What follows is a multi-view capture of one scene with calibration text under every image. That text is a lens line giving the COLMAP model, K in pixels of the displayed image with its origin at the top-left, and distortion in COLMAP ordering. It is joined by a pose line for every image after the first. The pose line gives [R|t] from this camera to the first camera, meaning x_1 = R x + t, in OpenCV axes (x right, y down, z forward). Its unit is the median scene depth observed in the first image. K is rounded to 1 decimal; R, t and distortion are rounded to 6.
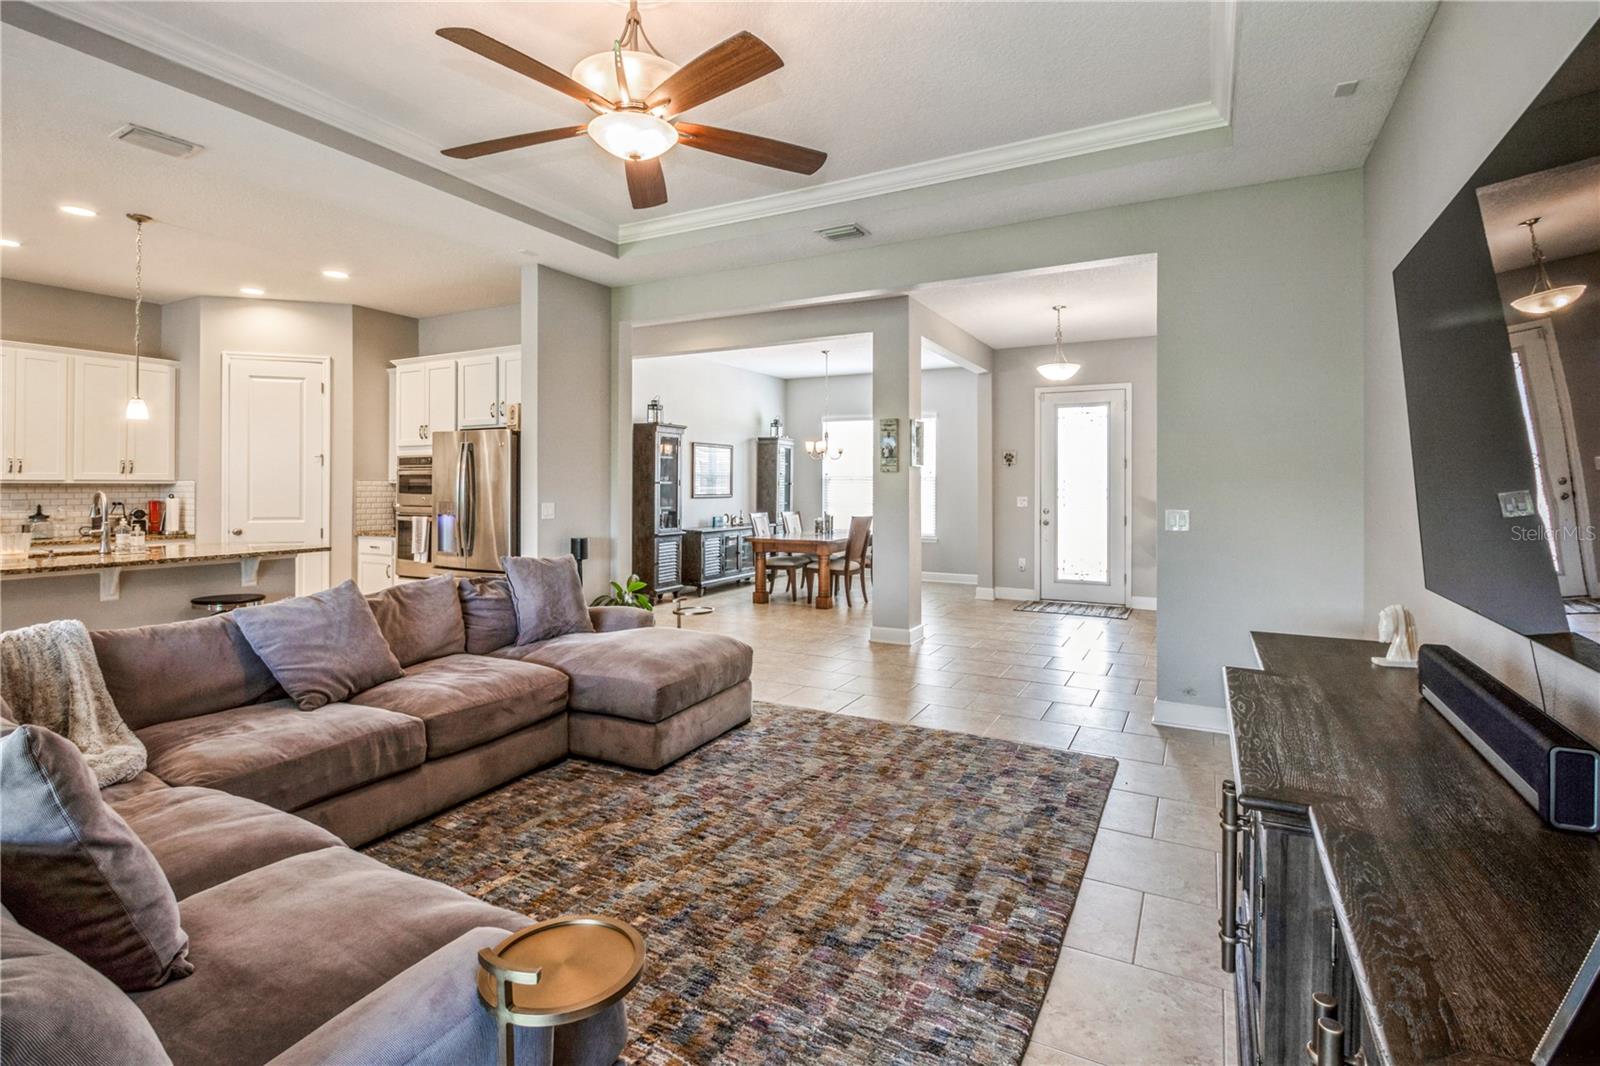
lens RADIAL K [[760.8, 0, 789.8], [0, 760.8, 487.0], [0, 0, 1]] dist [0.019571, -0.016830]
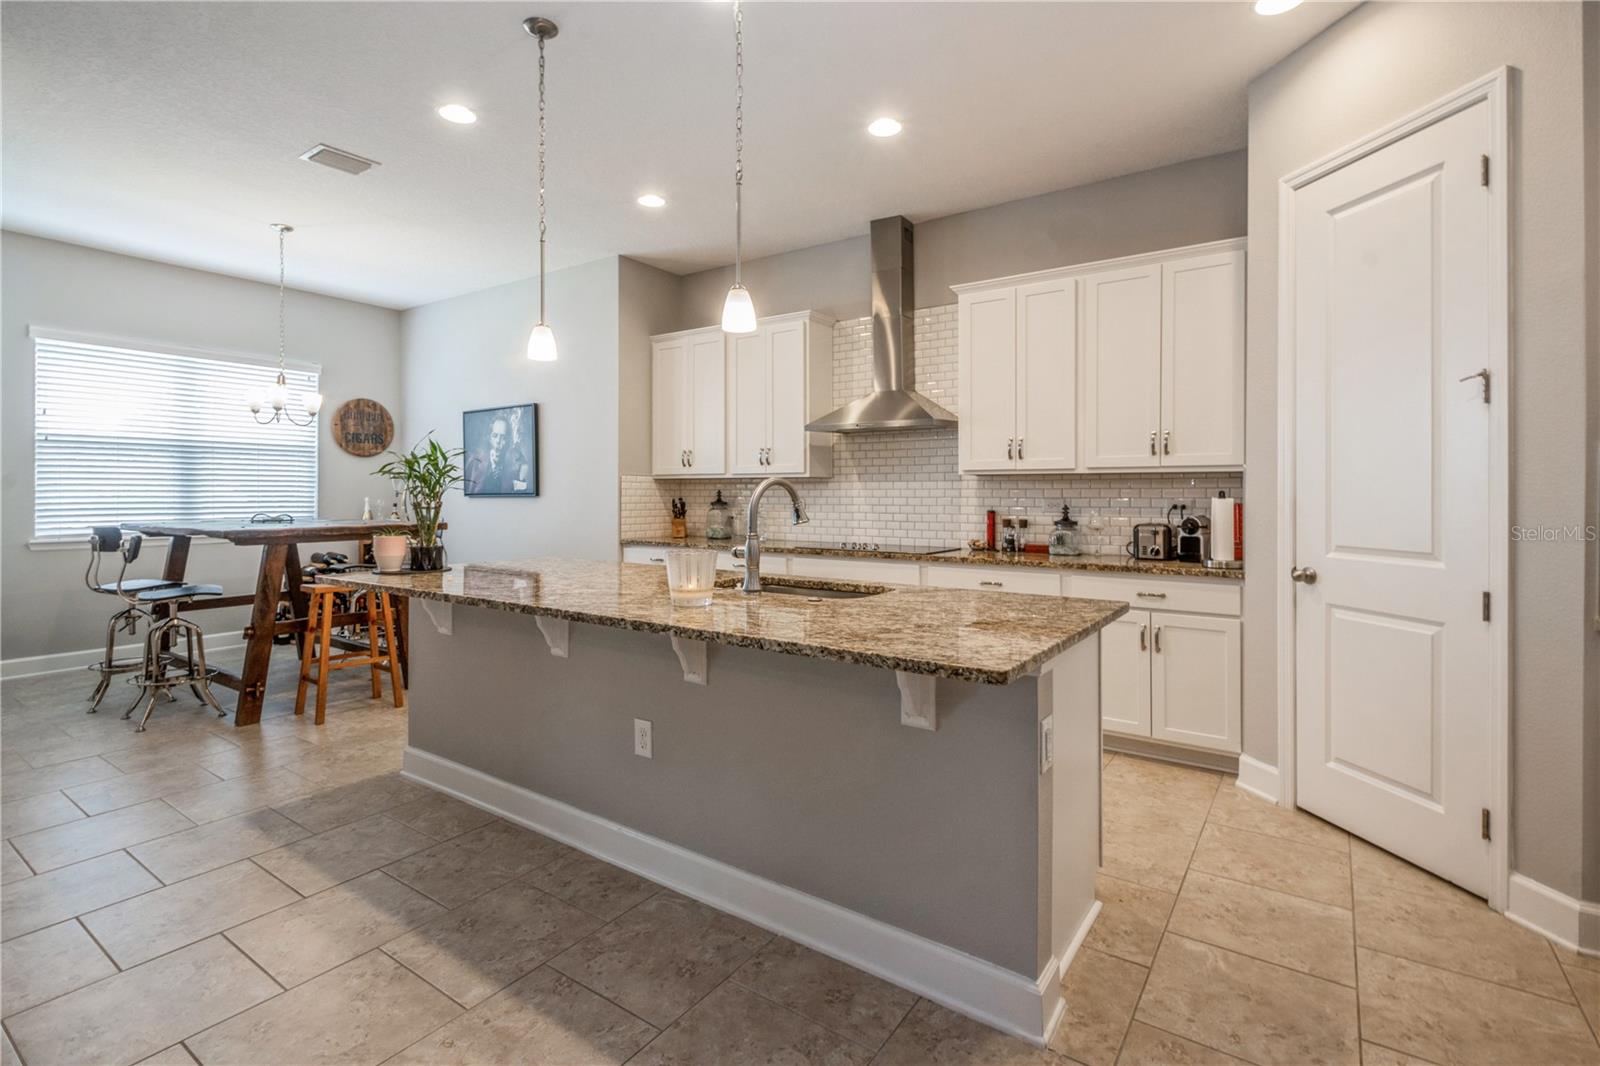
lens RADIAL K [[750.6, 0, 783.2], [0, 750.6, 494.0], [0, 0, 1]] dist [0.004736, -0.000177]
pose [[-0.114935, -0.000590, -0.993373, -0.271674], [-0.000634, 1.000000, -0.000521, 0.012966], [0.993373, 0.000570, -0.114935, 0.794786]]
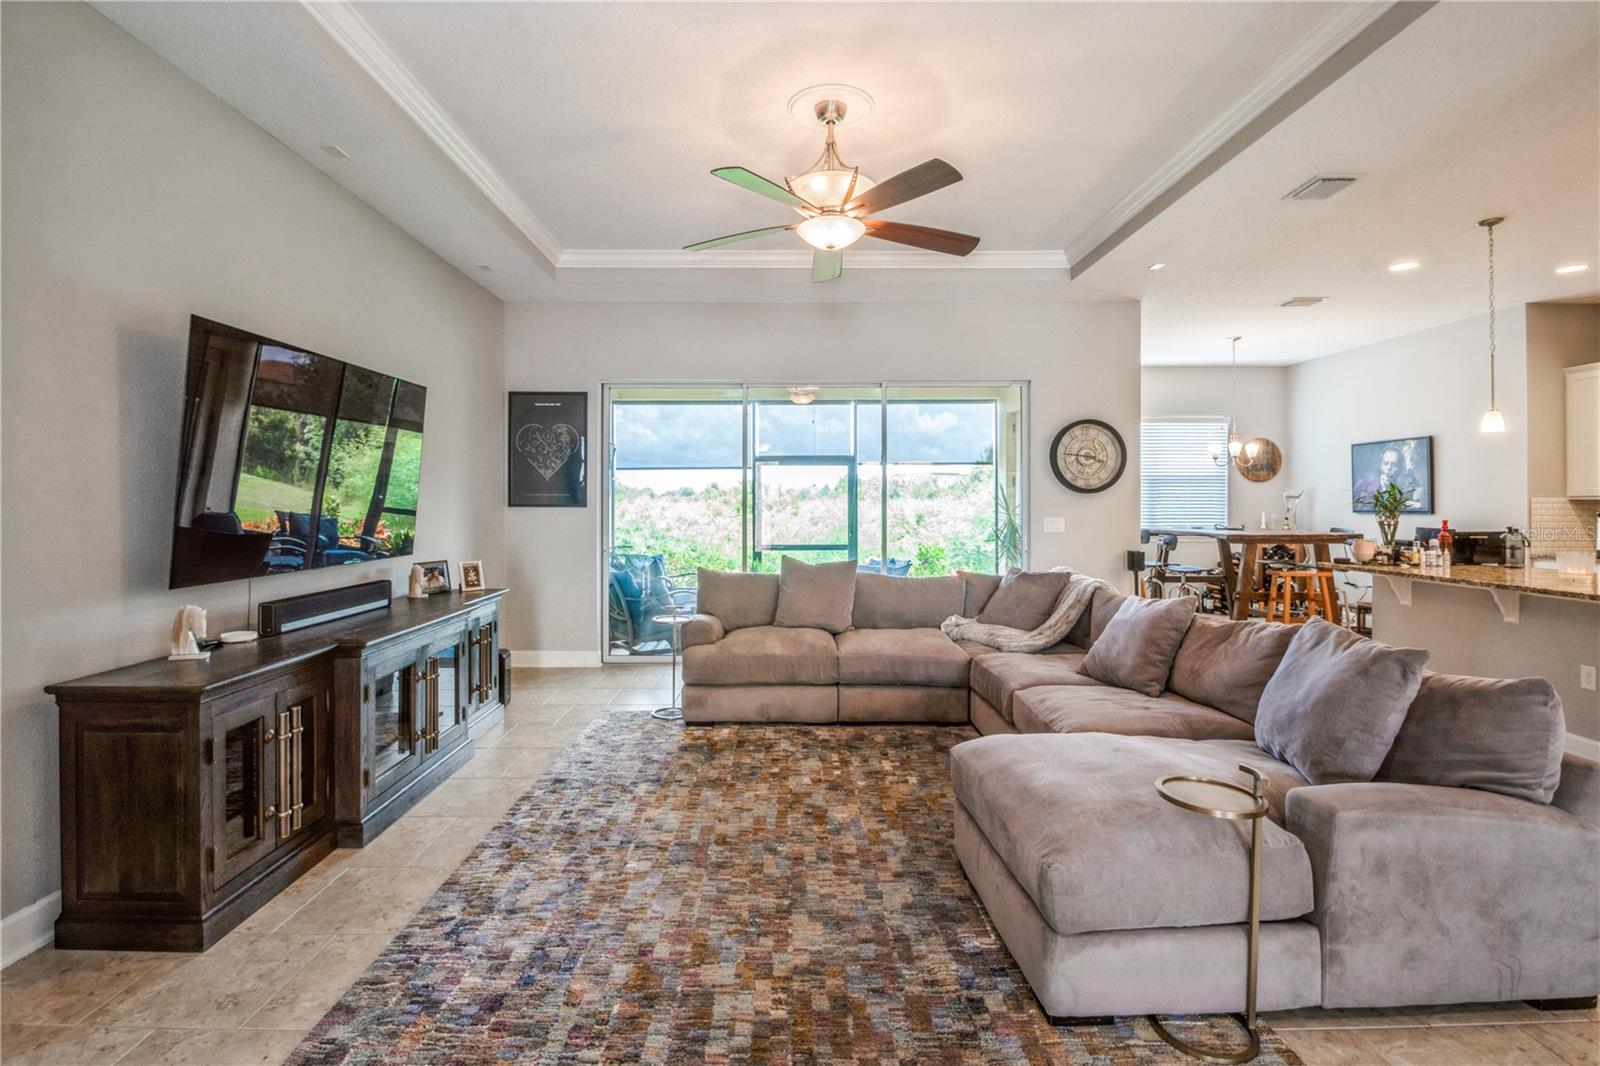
lens RADIAL K [[745.2, 0, 796.4], [0, 745.2, 496.4], [0, 0, 1]] dist [0.022035, -0.021435]
pose [[-0.871507, -0.004238, -0.490364, 0.202296], [-0.001643, 0.999982, -0.005721, -0.002889], [0.490380, -0.004180, -0.871499, 0.887507]]
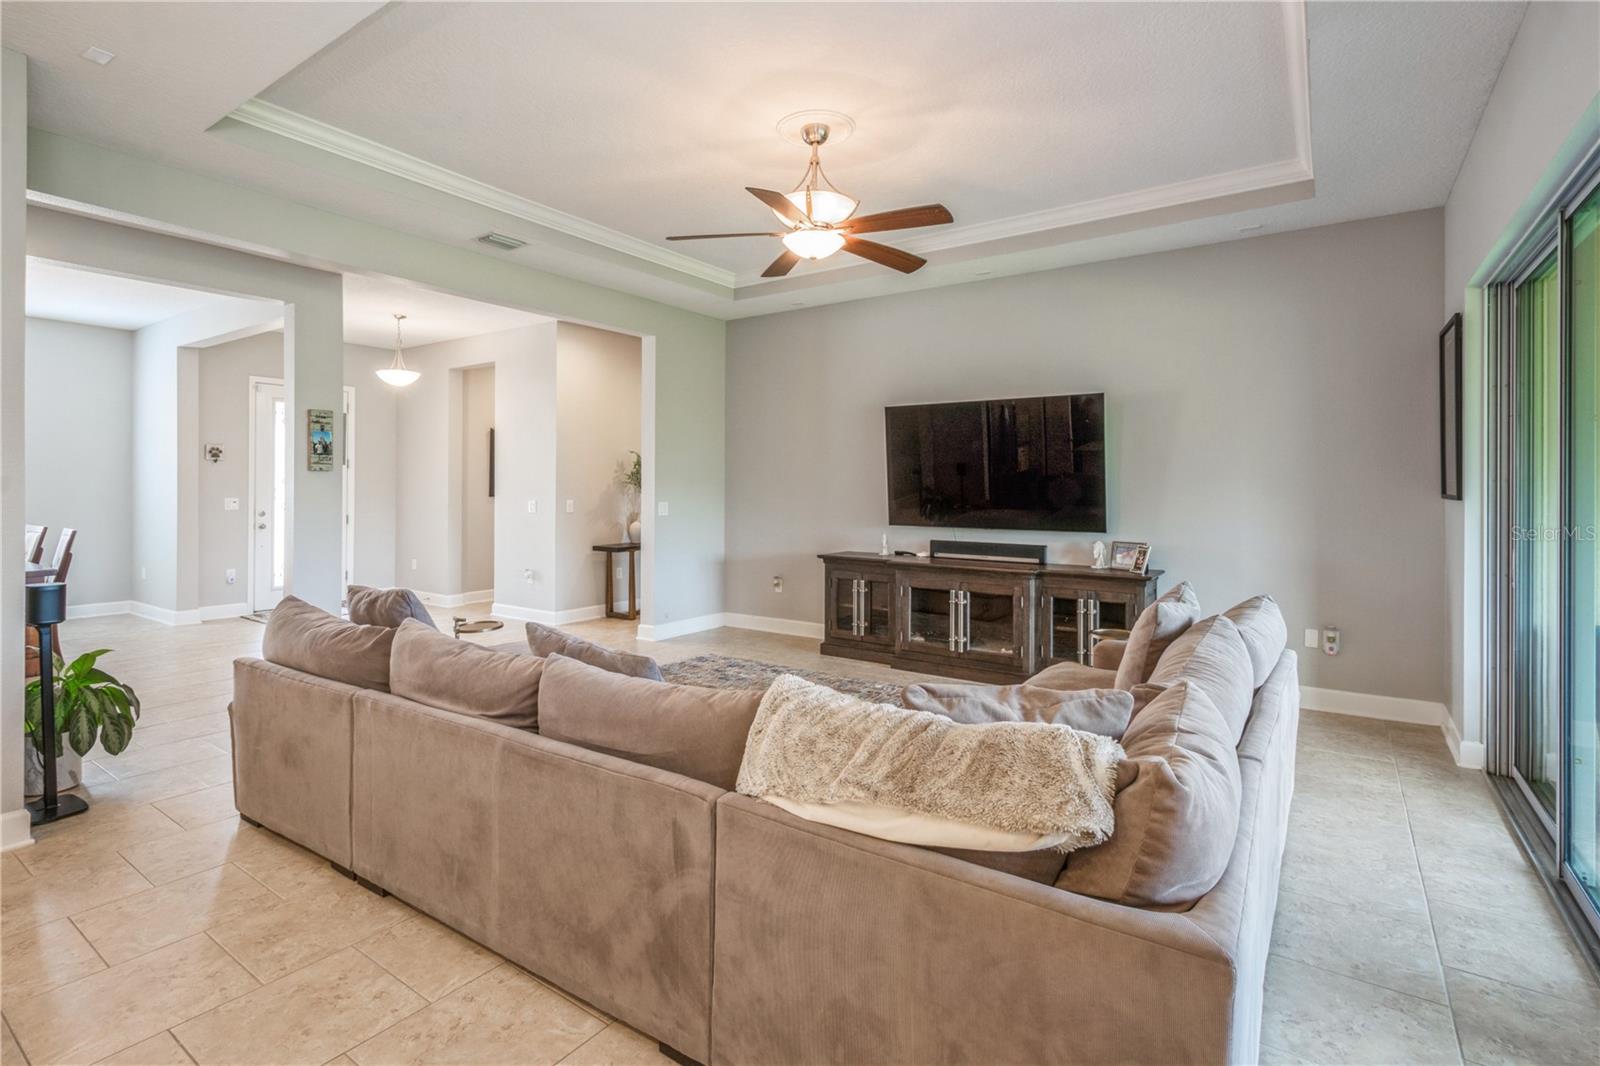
lens RADIAL K [[760.8, 0, 789.8], [0, 760.8, 487.0], [0, 0, 1]] dist [0.019571, -0.016830]
pose [[0.112358, -0.002210, 0.993665, -0.692112], [-0.002335, 0.999994, 0.002488, -0.005280], [-0.993665, -0.002600, 0.112352, 0.378274]]
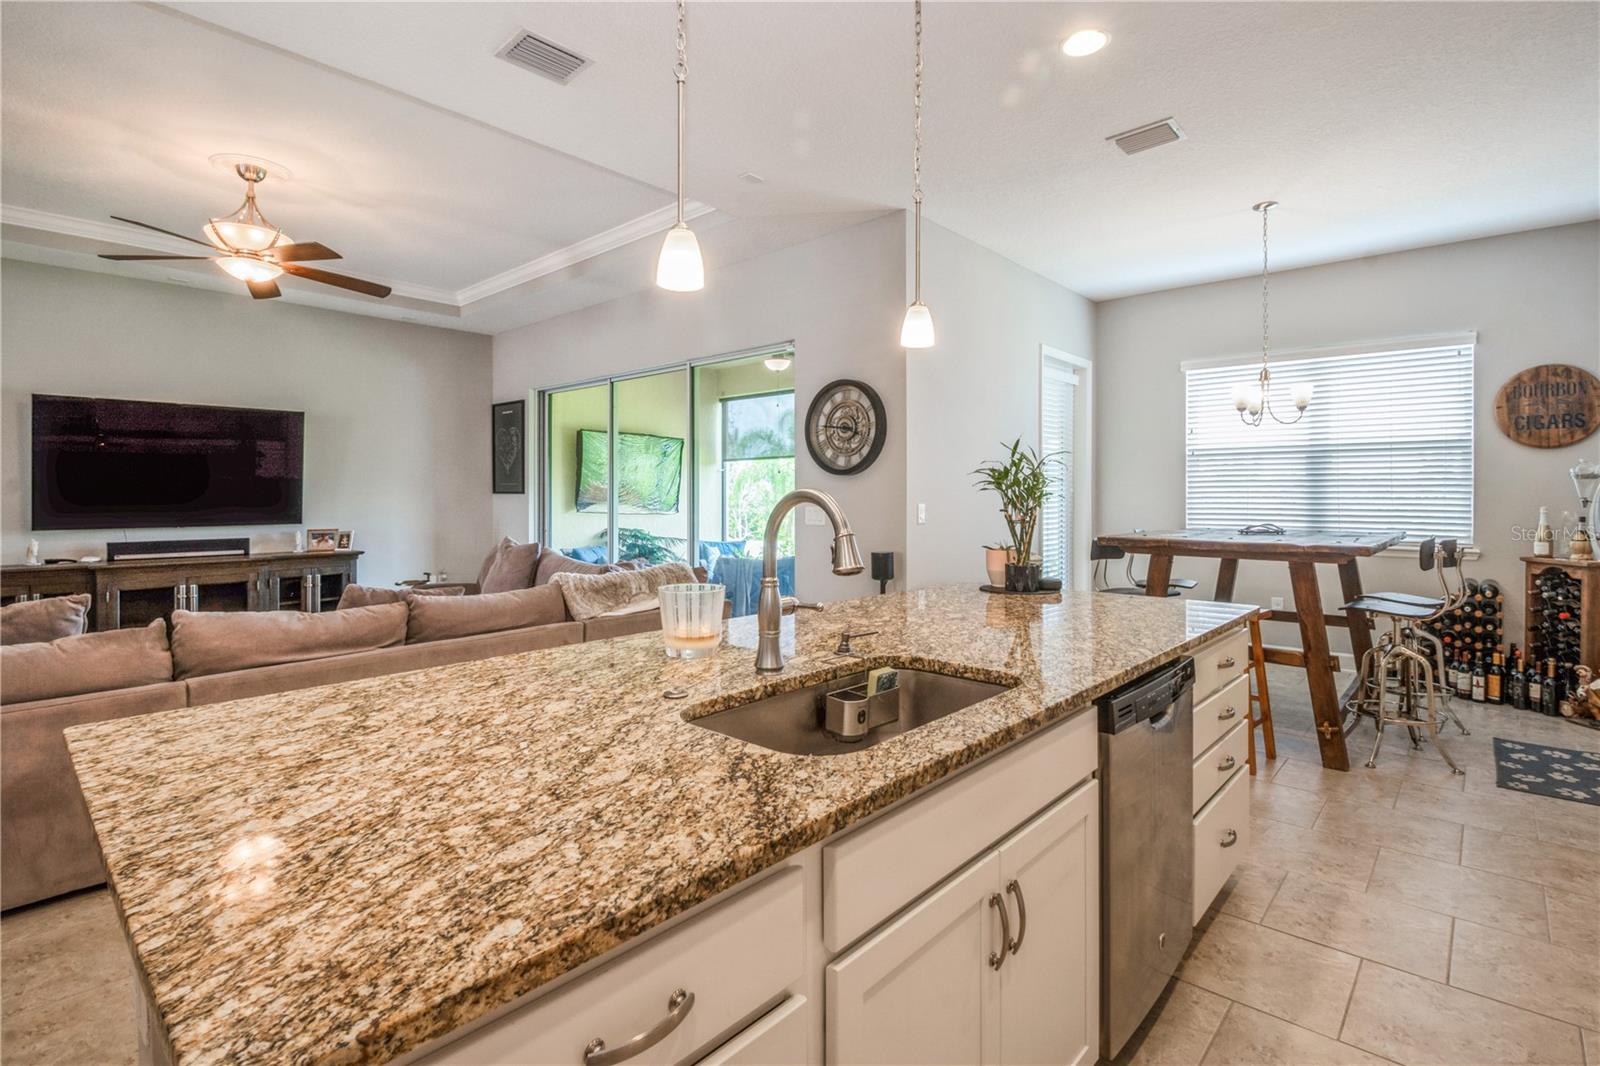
lens RADIAL K [[760.8, 0, 789.8], [0, 760.8, 487.0], [0, 0, 1]] dist [0.019571, -0.016830]
pose [[-0.972592, 0.001355, 0.232513, -0.718202], [-0.000376, 0.999973, -0.007400, 0.003580], [-0.232517, -0.007285, -0.972565, 0.988663]]
